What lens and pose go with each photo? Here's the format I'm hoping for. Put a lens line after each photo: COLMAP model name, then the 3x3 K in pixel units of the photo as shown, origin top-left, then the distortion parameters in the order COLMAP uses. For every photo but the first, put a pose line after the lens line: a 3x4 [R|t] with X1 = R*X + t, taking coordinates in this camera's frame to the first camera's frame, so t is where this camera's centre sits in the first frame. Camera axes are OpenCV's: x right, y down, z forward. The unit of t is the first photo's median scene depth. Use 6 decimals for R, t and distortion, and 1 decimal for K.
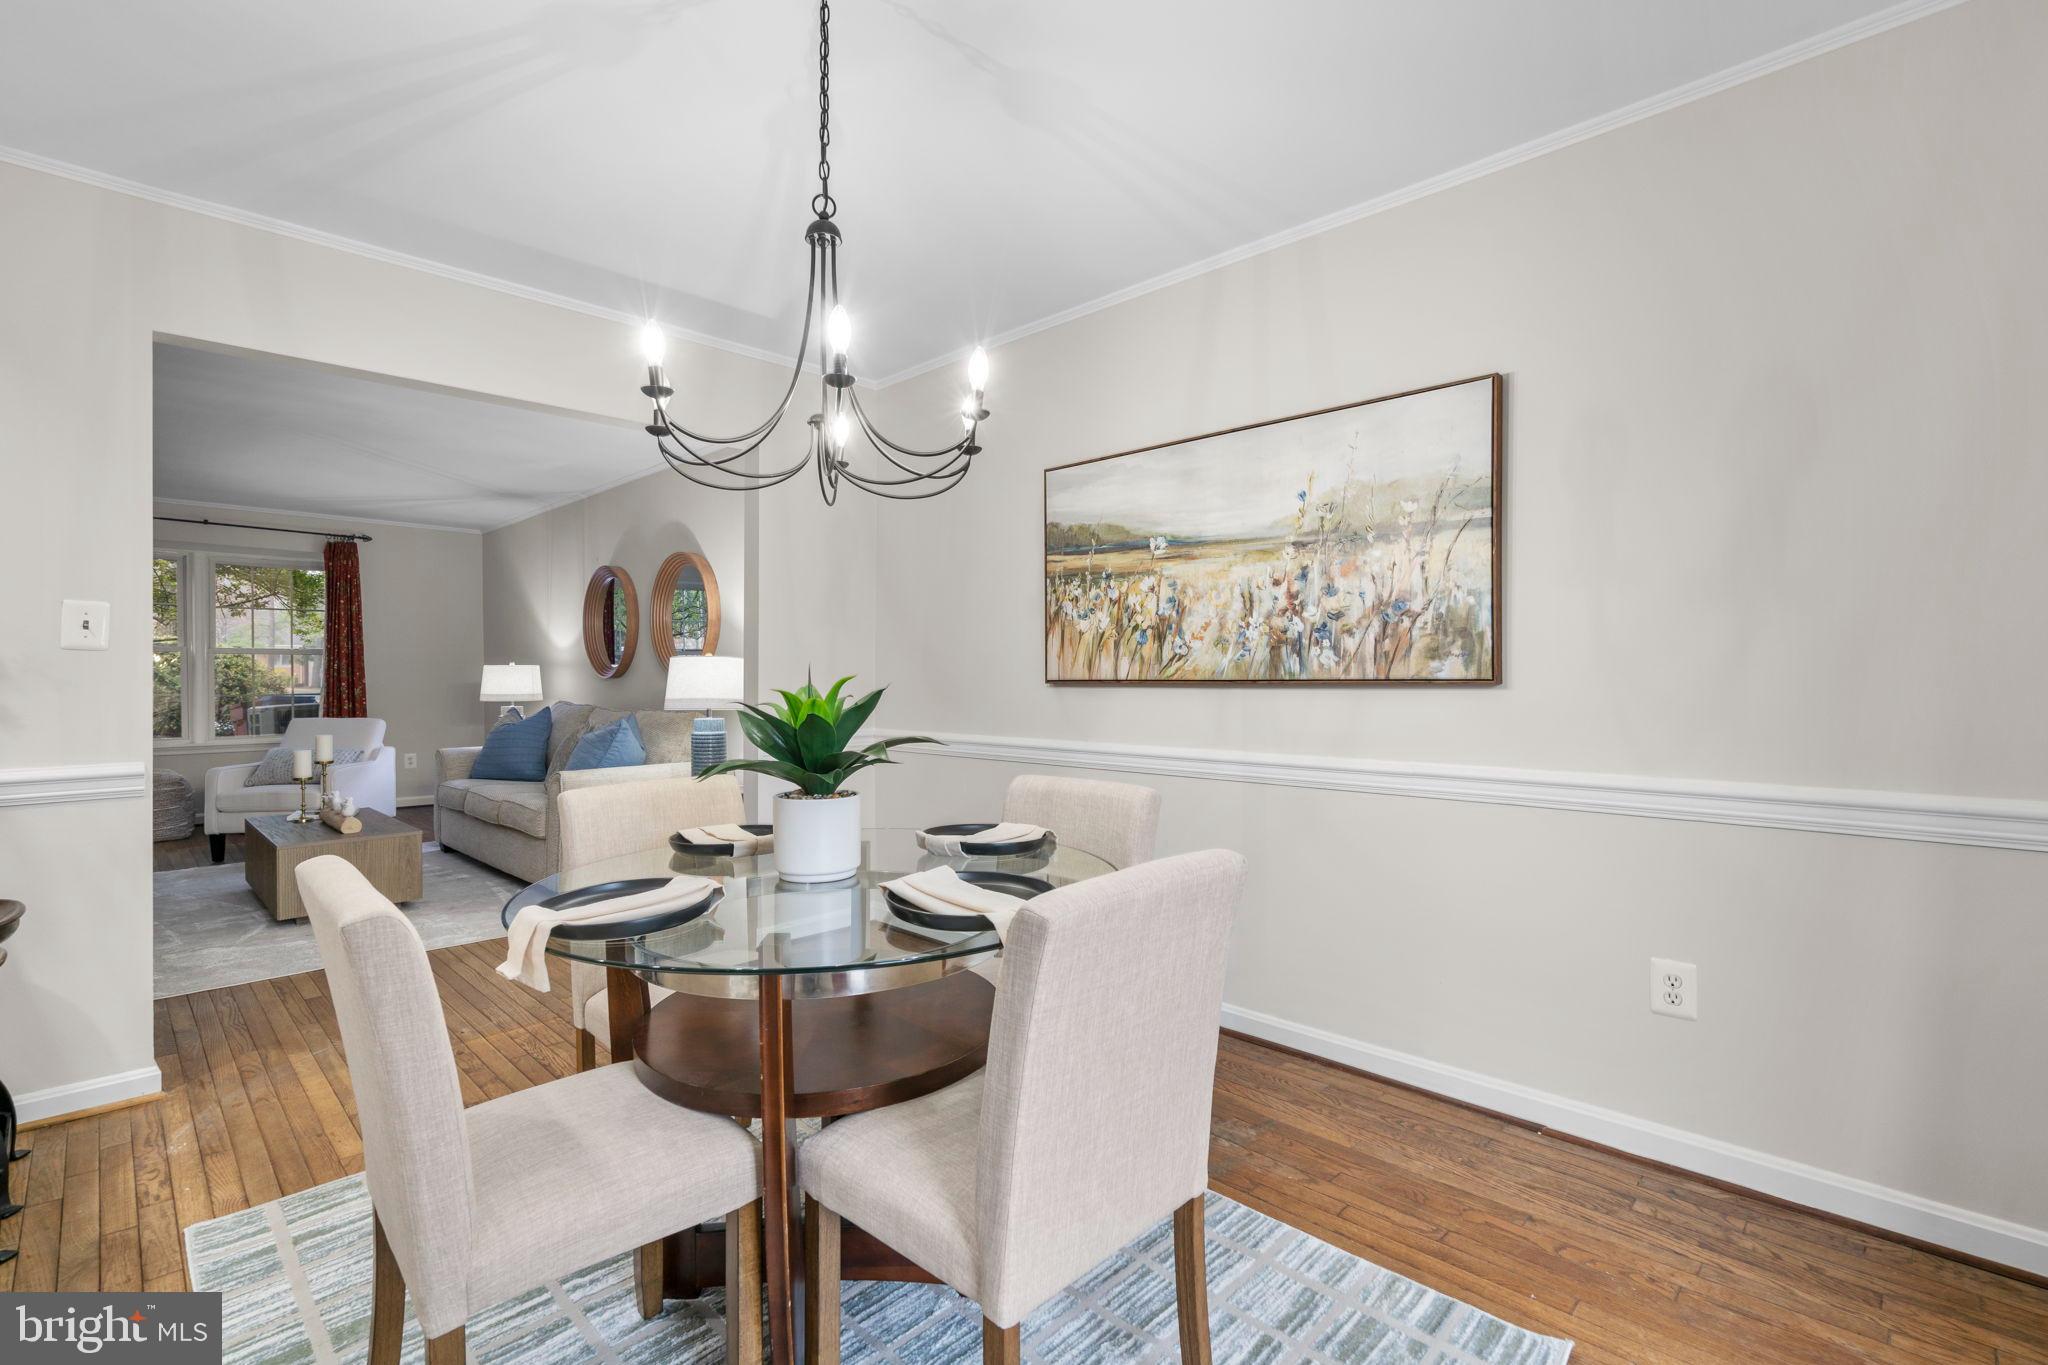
lens RADIAL K [[928.3, 0, 1034.4], [0, 928.3, 679.6], [0, 0, 1]] dist [-0.009859, 0.003701]
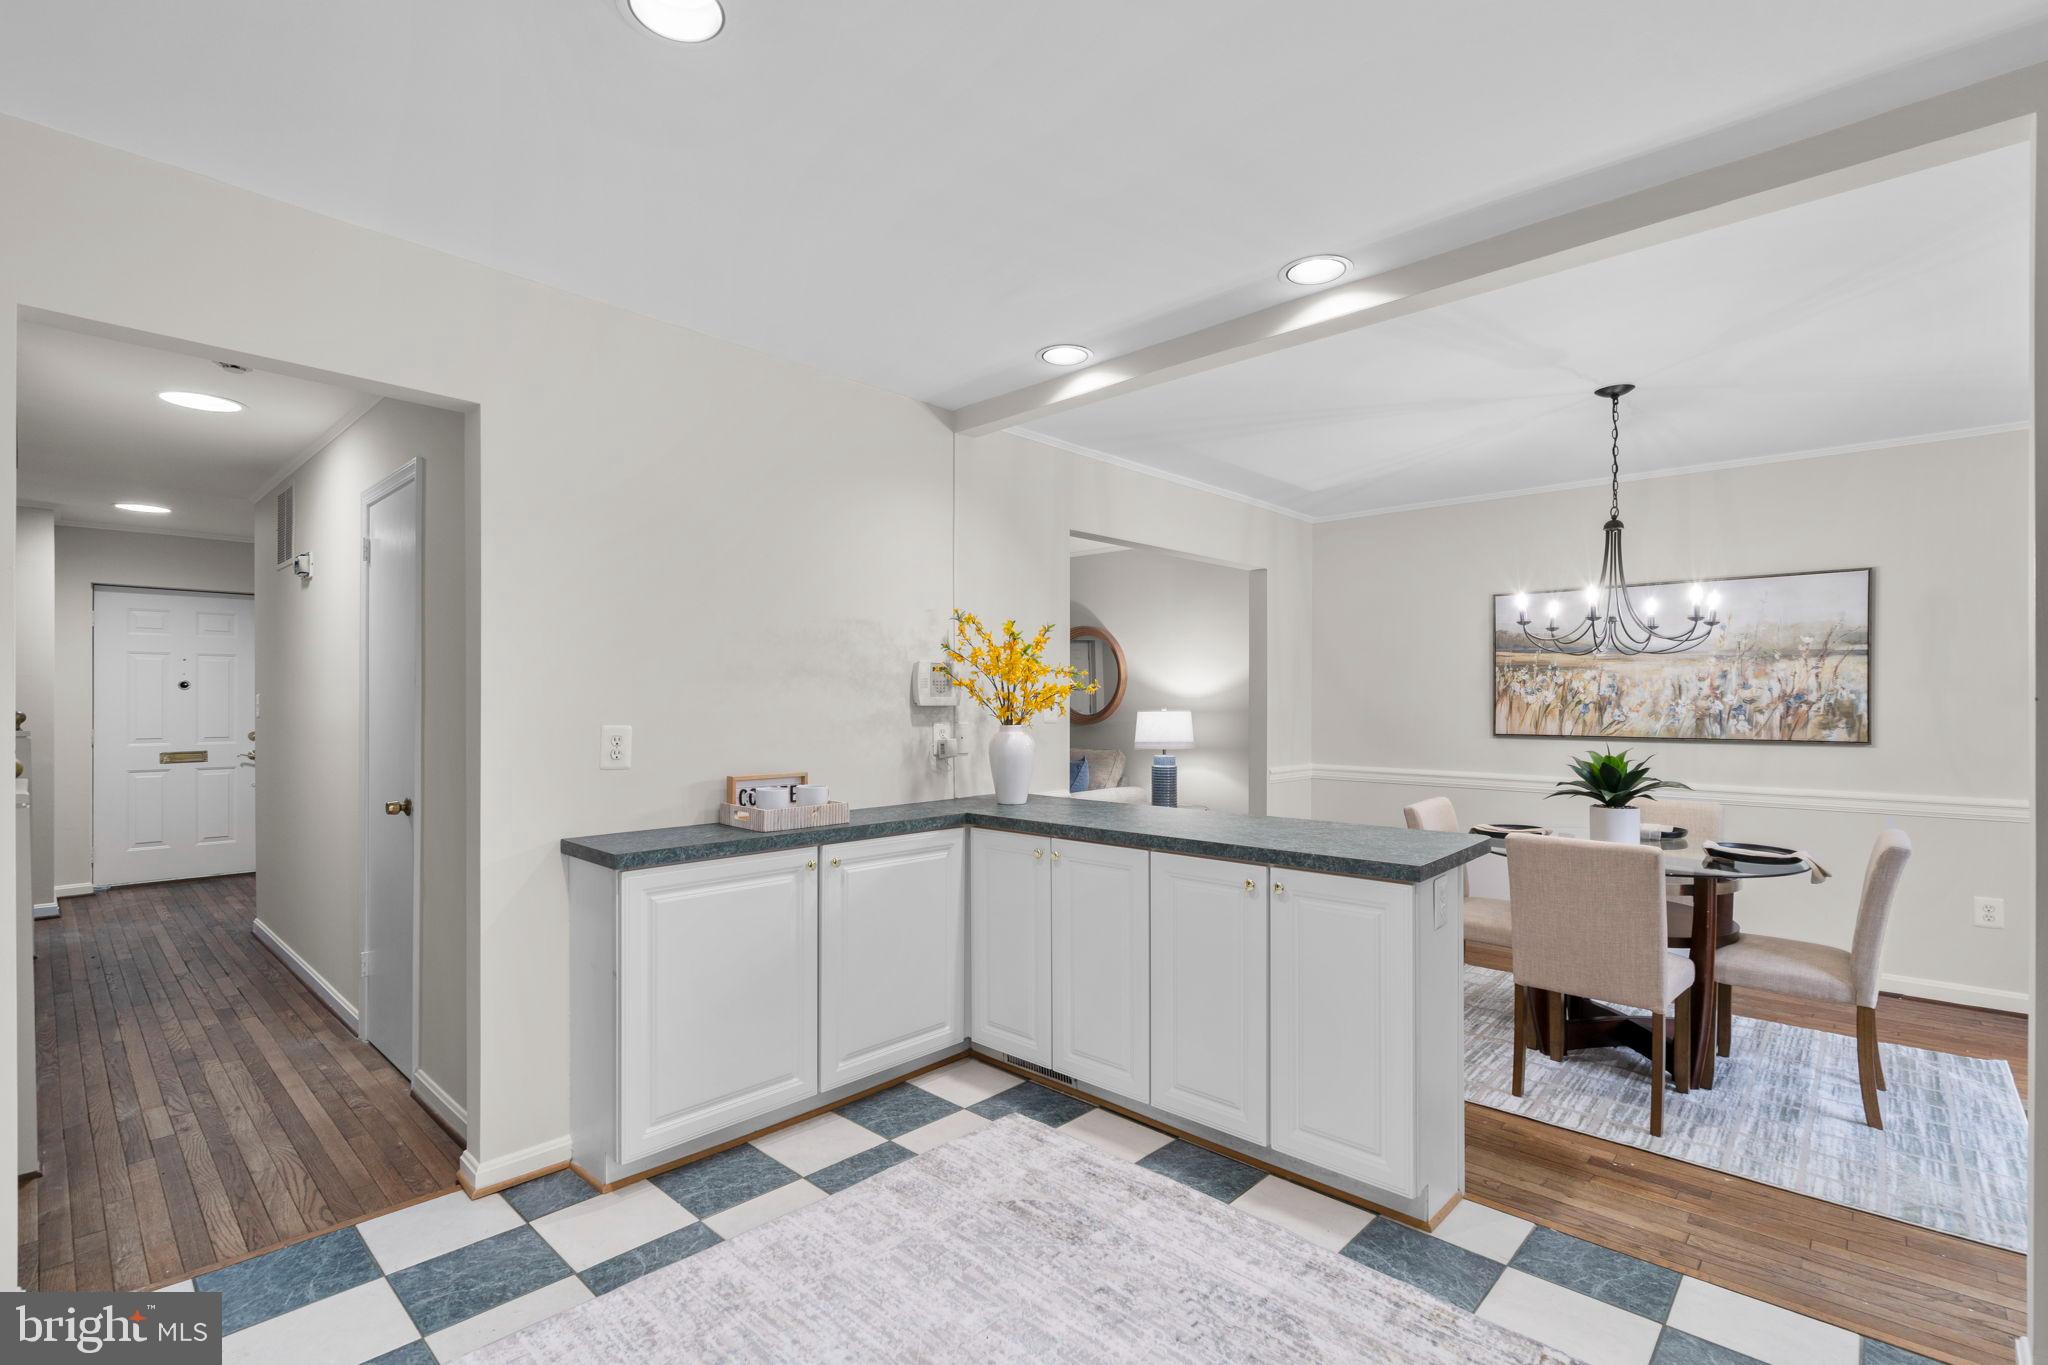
lens RADIAL K [[928.3, 0, 1017.8], [0, 928.3, 701.4], [0, 0, 1]] dist [-0.009859, 0.003701]
pose [[0.999795, 0.001094, 0.020196, -0.967266], [-0.001136, 0.999997, 0.002038, -0.066400], [-0.020194, -0.002061, 0.999794, -0.601342]]
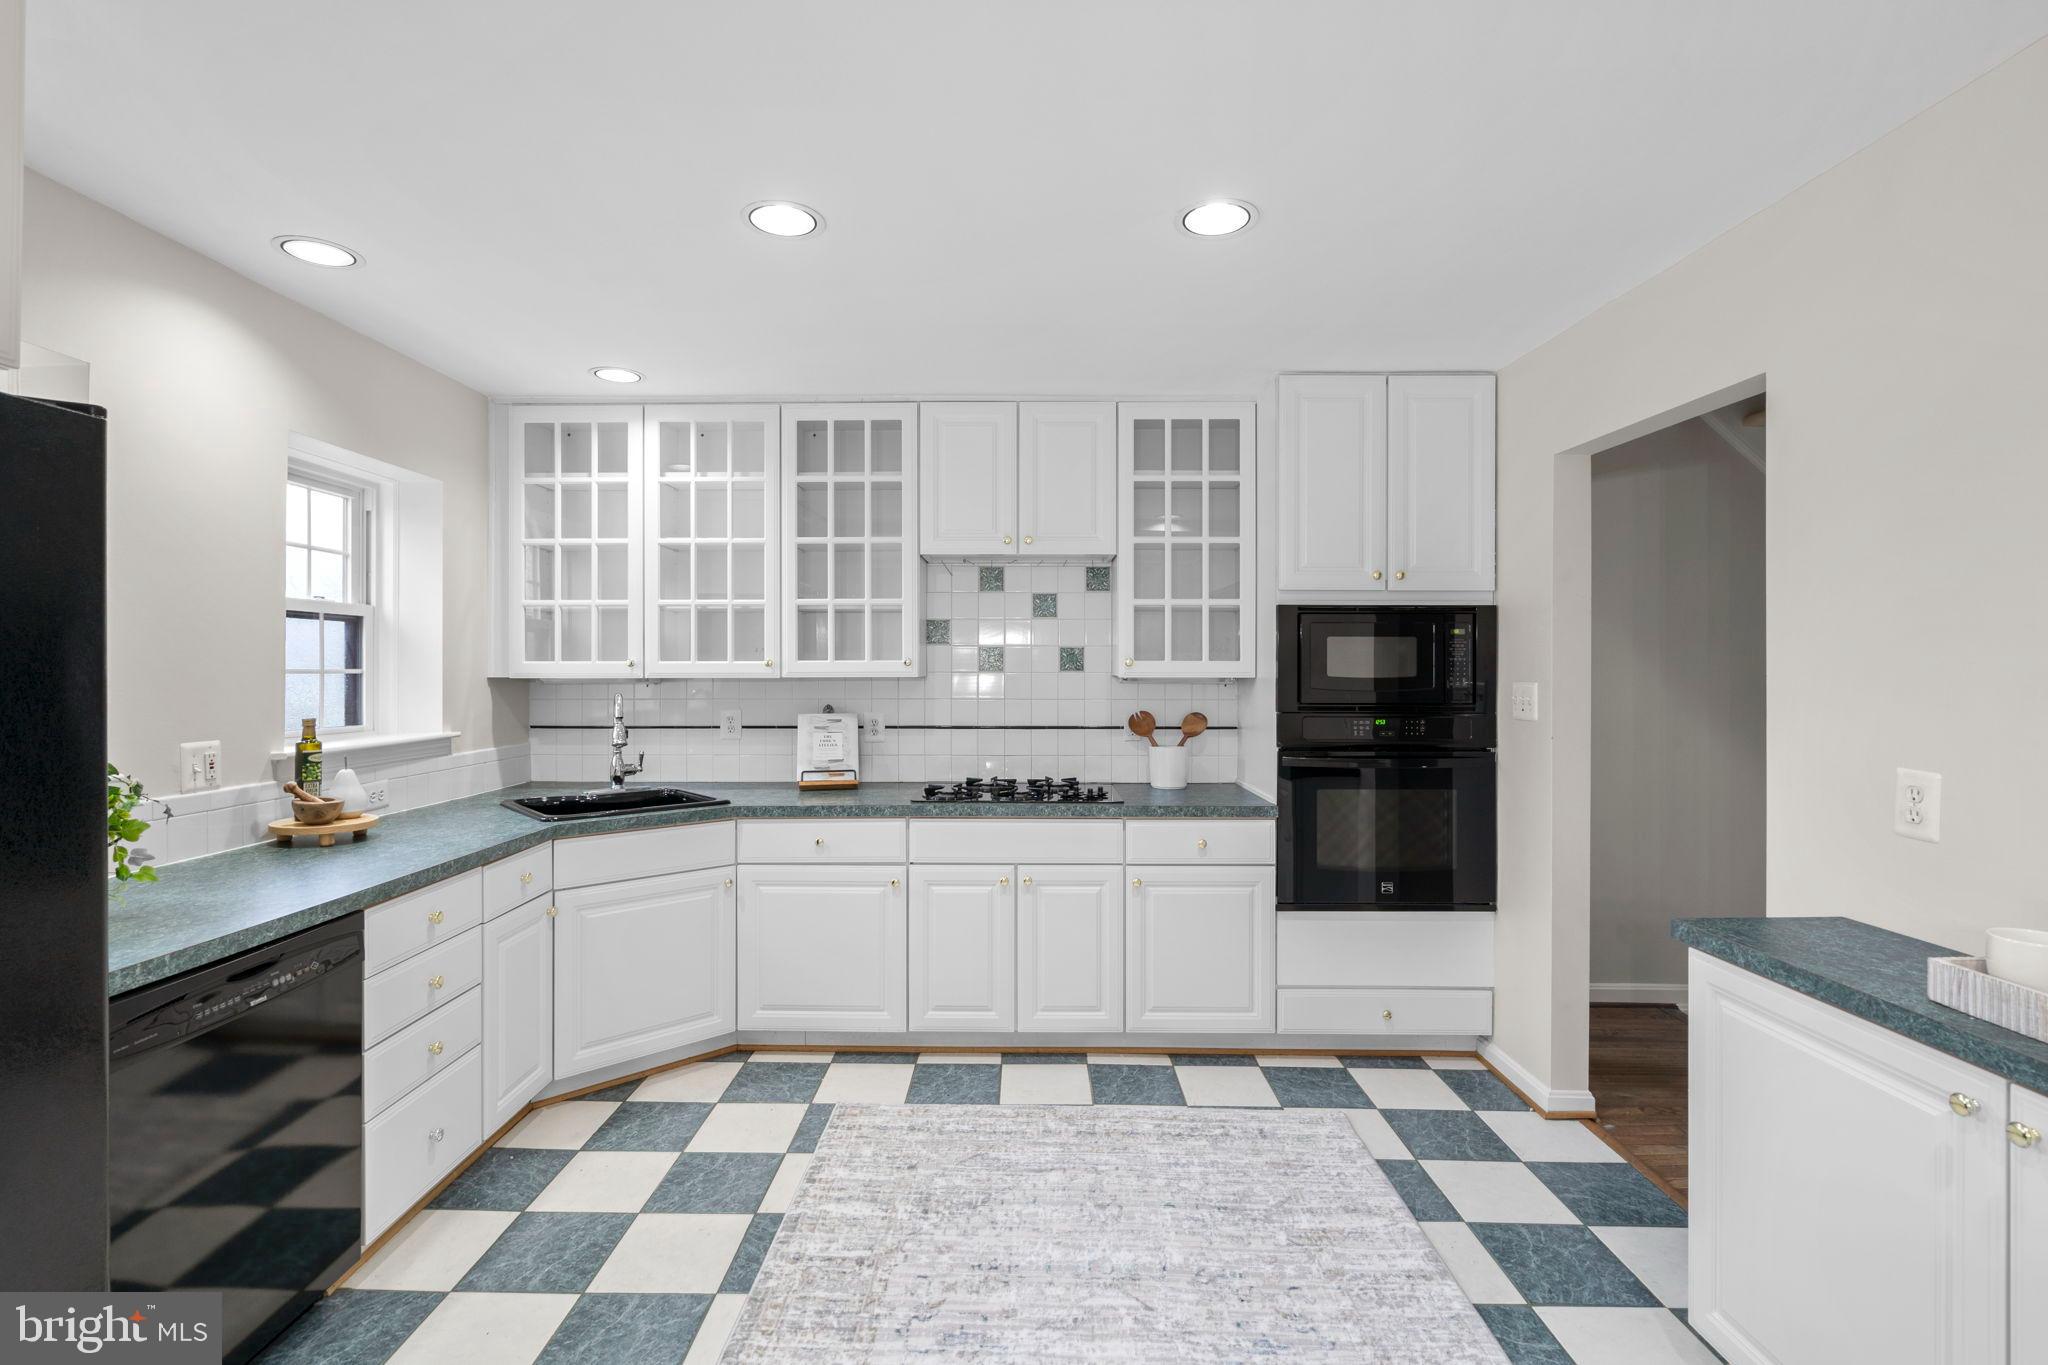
lens RADIAL K [[928.3, 0, 1017.2], [0, 928.3, 660.4], [0, 0, 1]] dist [-0.009859, 0.003701]
pose [[-0.719296, -0.006550, -0.694673, -0.507830], [-0.001010, 0.999964, -0.008382, -0.106573], [0.694703, -0.005327, -0.719277, 0.390937]]
